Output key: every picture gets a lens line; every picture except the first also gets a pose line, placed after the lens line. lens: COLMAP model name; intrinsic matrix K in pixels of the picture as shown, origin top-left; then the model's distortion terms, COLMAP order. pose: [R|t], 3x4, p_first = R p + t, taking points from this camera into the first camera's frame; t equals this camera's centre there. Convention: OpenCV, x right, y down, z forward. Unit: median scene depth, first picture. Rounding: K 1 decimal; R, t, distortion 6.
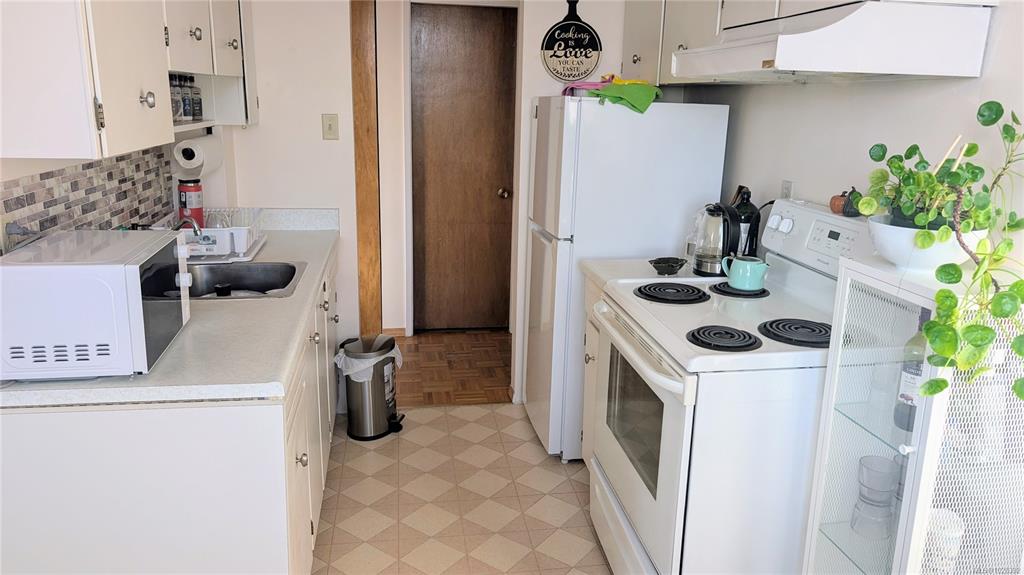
lens RADIAL K [[764.4, 0, 513.7], [0, 764.4, 283.4], [0, 0, 1]] dist [0.006483, -0.000890]
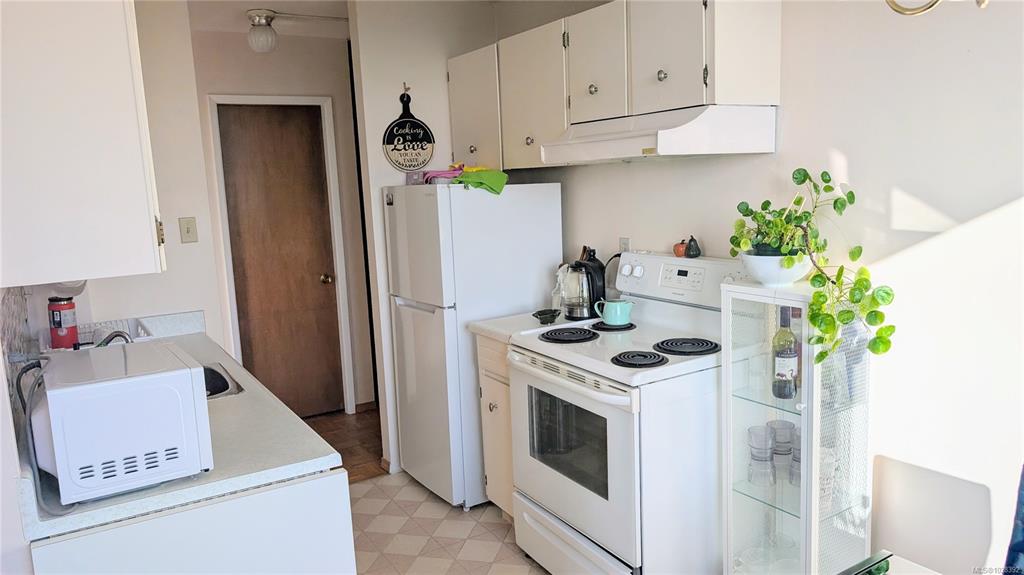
lens RADIAL K [[780.9, 0, 512.0], [0, 780.9, 287.5], [0, 0, 1]] dist [0.004876, -0.005047]
pose [[0.916298, -0.119807, 0.382158, -0.316002], [0.156477, 0.985458, -0.066241, 0.004383], [-0.368664, 0.120495, 0.921720, -0.113473]]
